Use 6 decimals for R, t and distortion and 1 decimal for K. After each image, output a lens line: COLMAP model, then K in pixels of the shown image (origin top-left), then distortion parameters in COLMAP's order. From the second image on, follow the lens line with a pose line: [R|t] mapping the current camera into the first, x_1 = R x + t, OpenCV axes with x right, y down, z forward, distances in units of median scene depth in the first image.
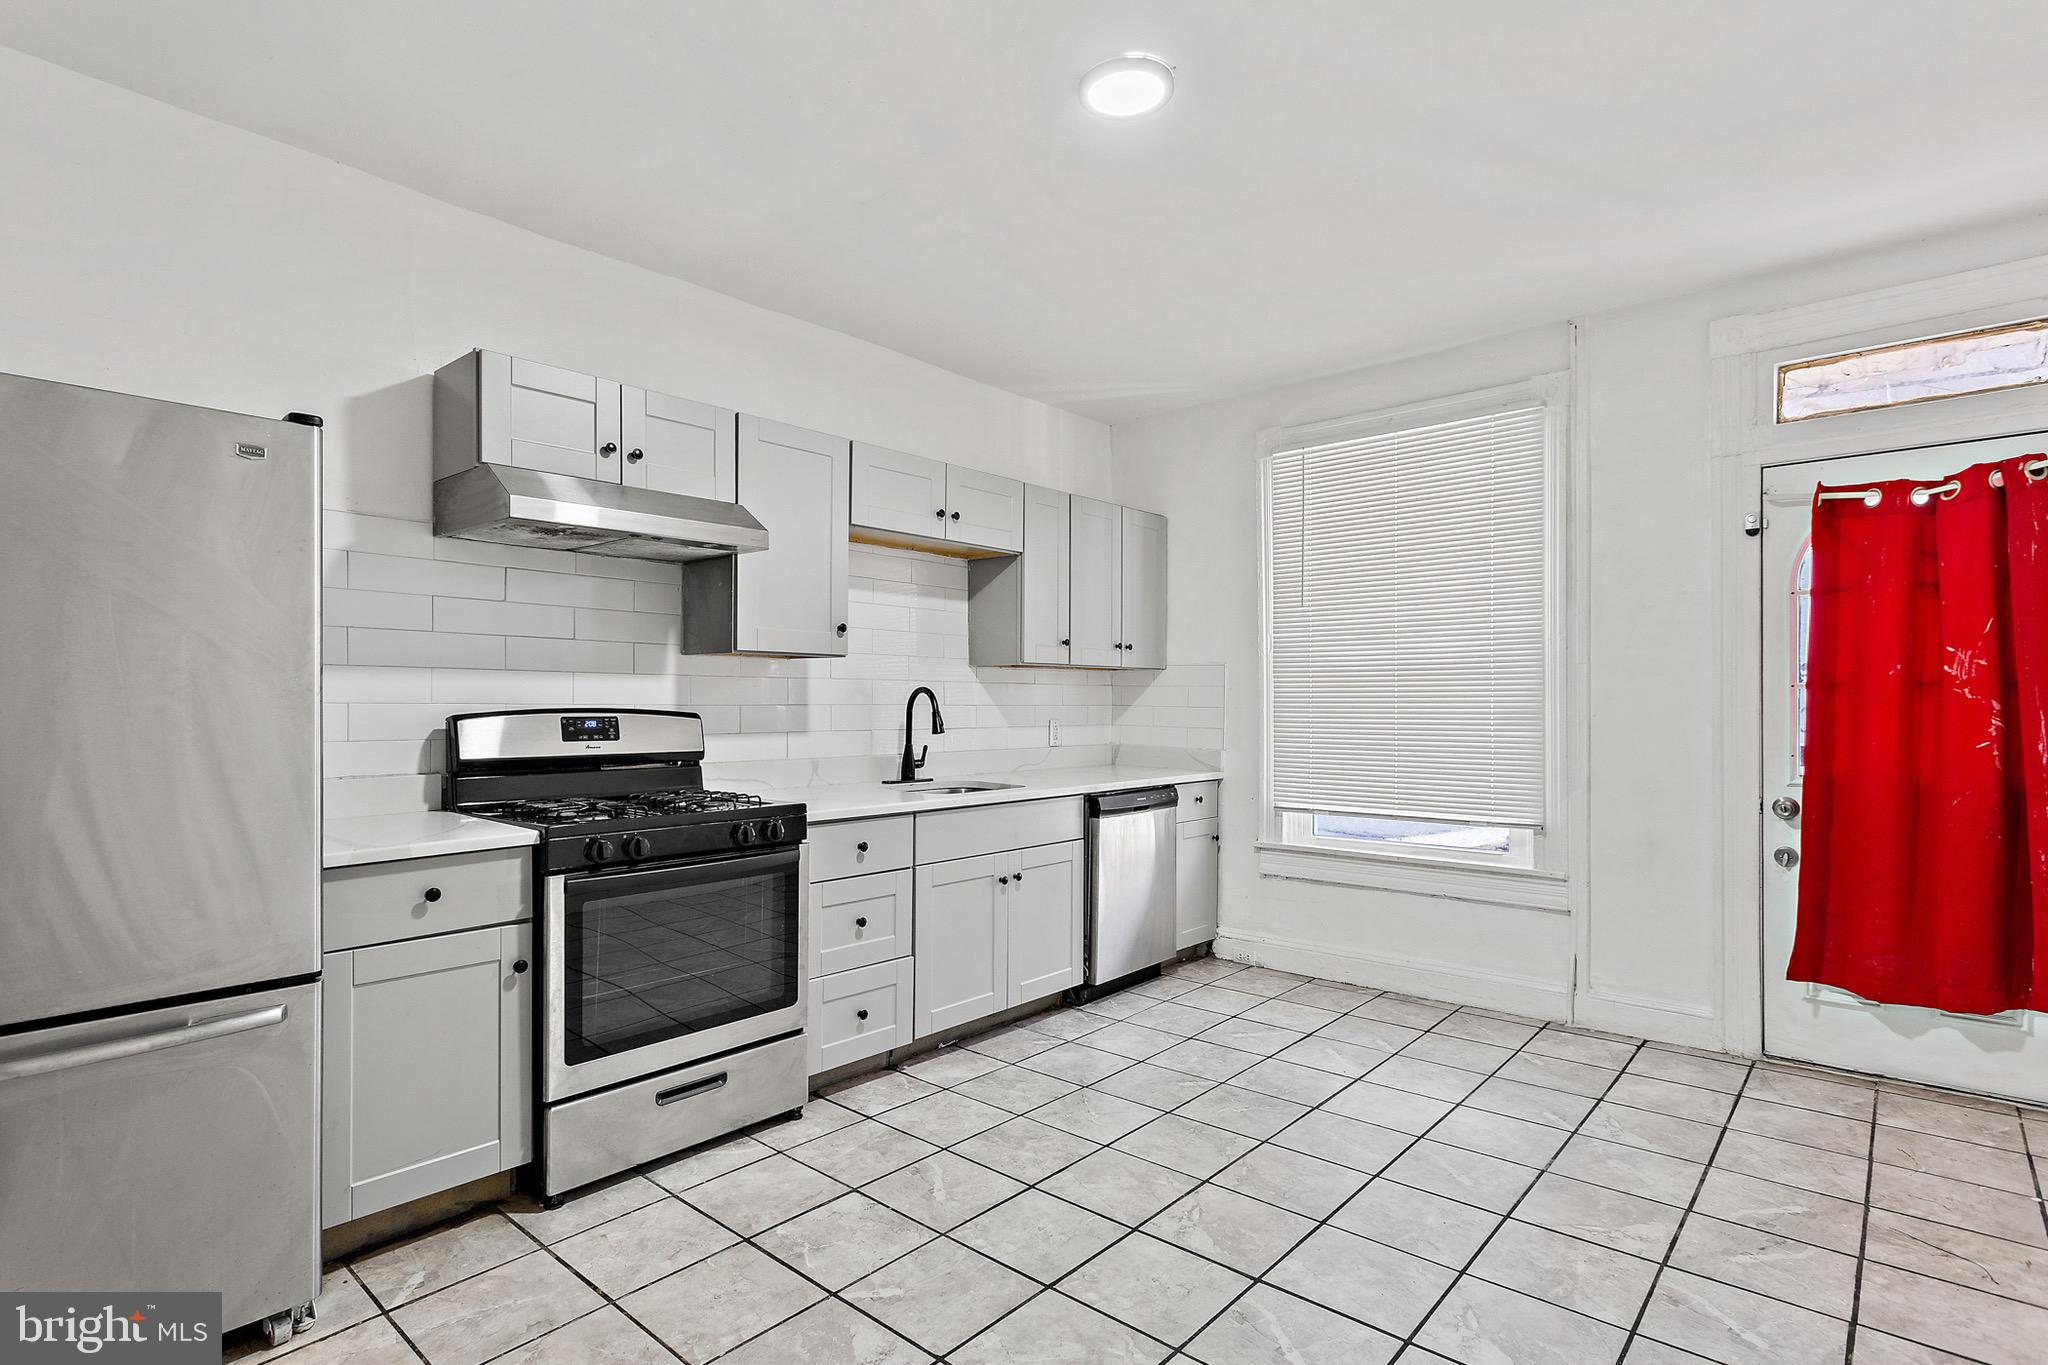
lens RADIAL K [[1009.2, 0, 1031.3], [0, 1009.2, 699.6], [0, 0, 1]] dist [0.004183, 0.000567]
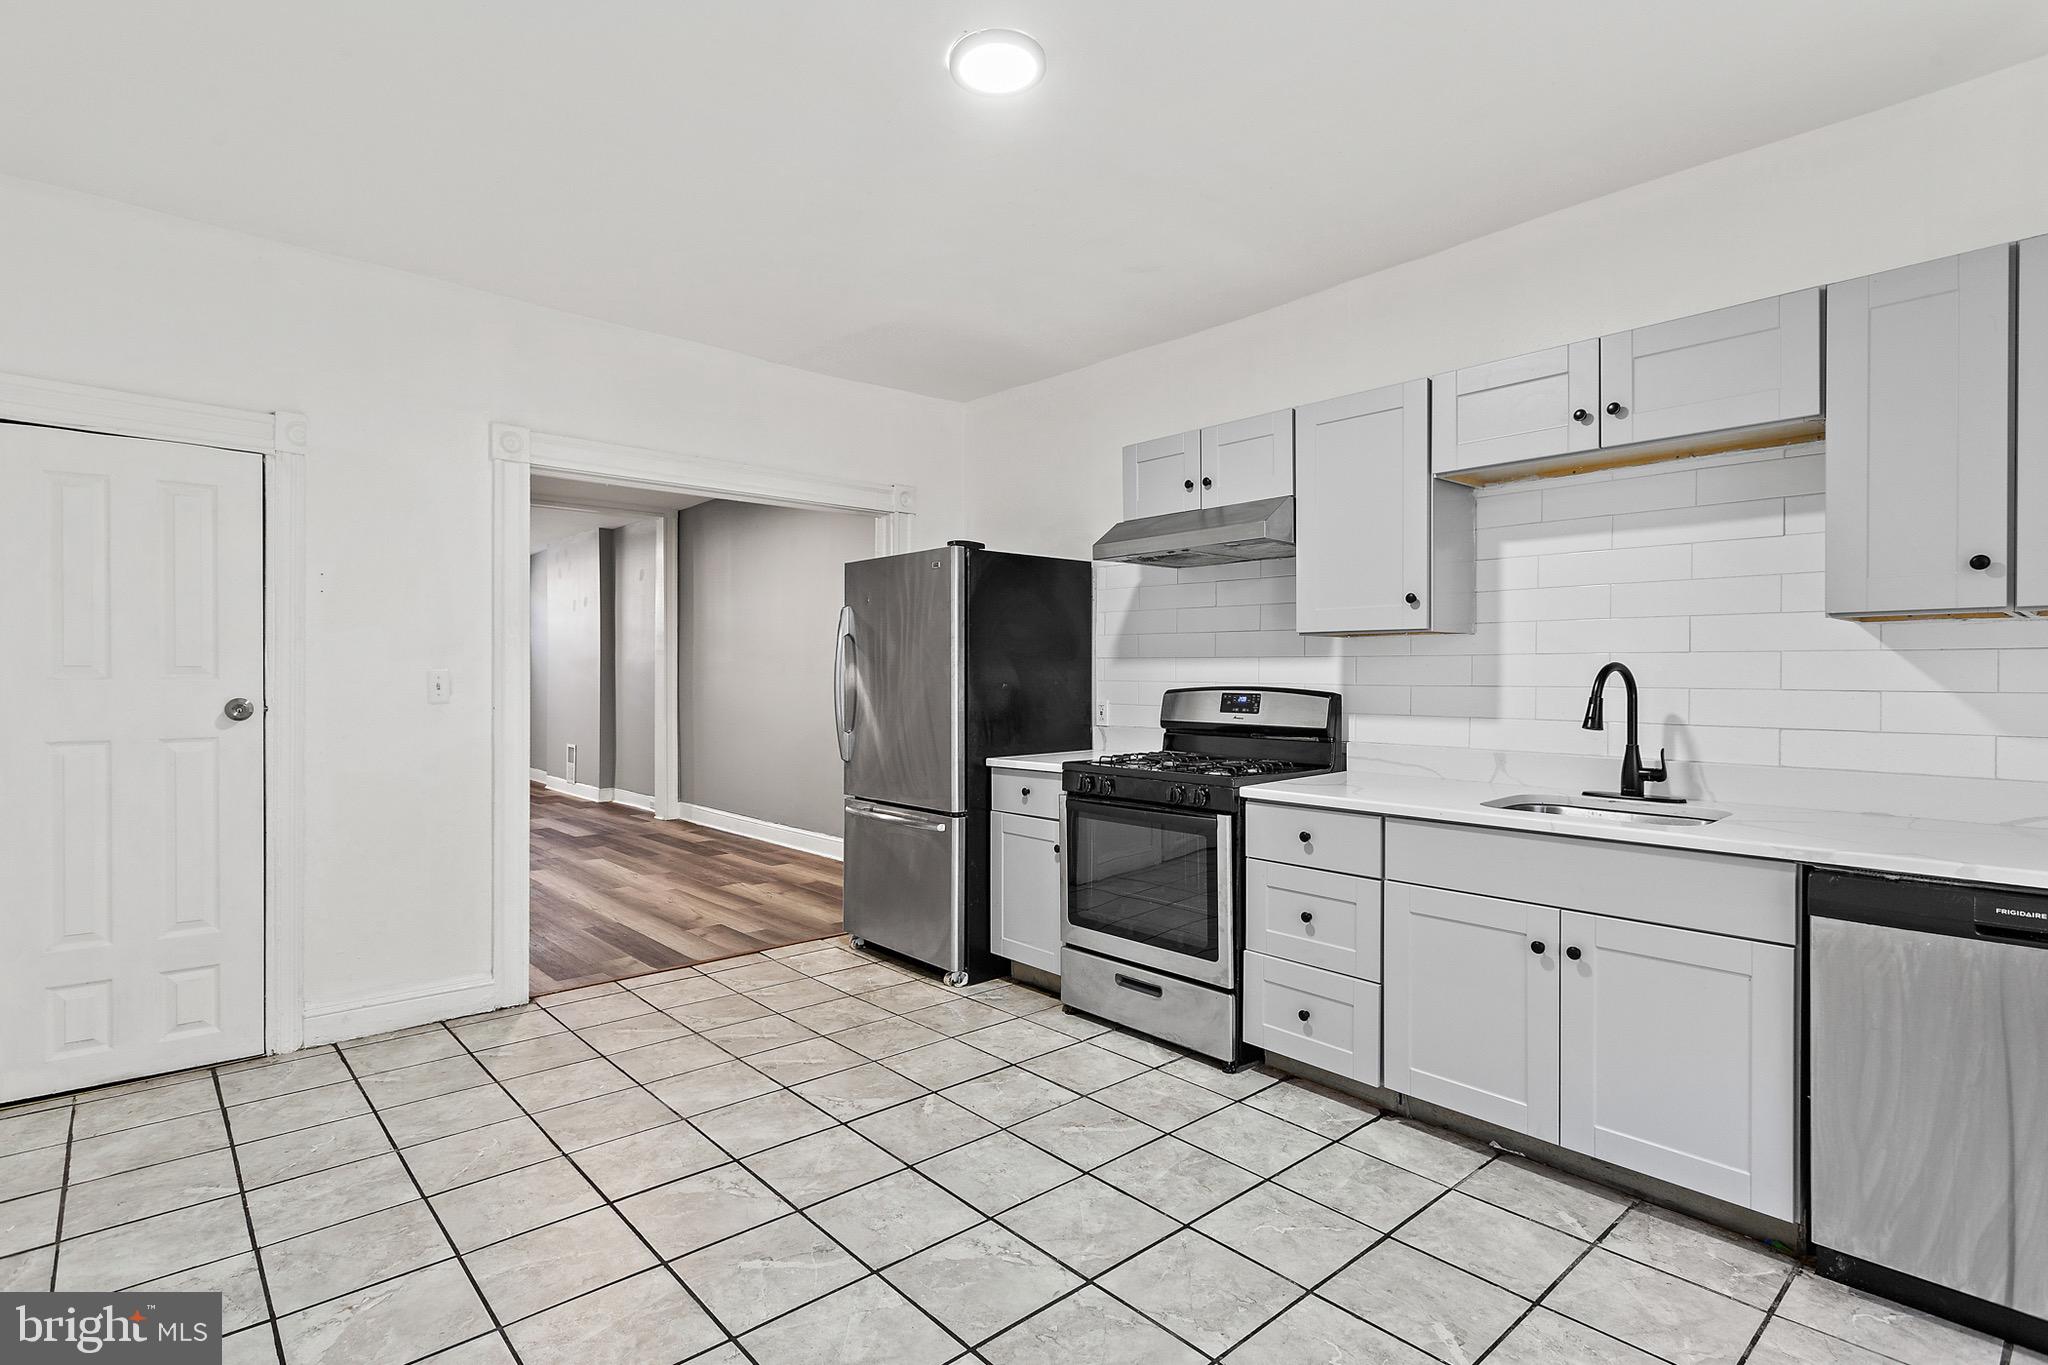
lens RADIAL K [[1009.2, 0, 1020.8], [0, 1009.2, 681.4], [0, 0, 1]] dist [0.004183, 0.000567]
pose [[-0.125845, 0.001800, -0.992048, 0.803885], [-0.002916, 0.999993, 0.002184, 0.000187], [0.992046, 0.003168, -0.125839, 0.863253]]
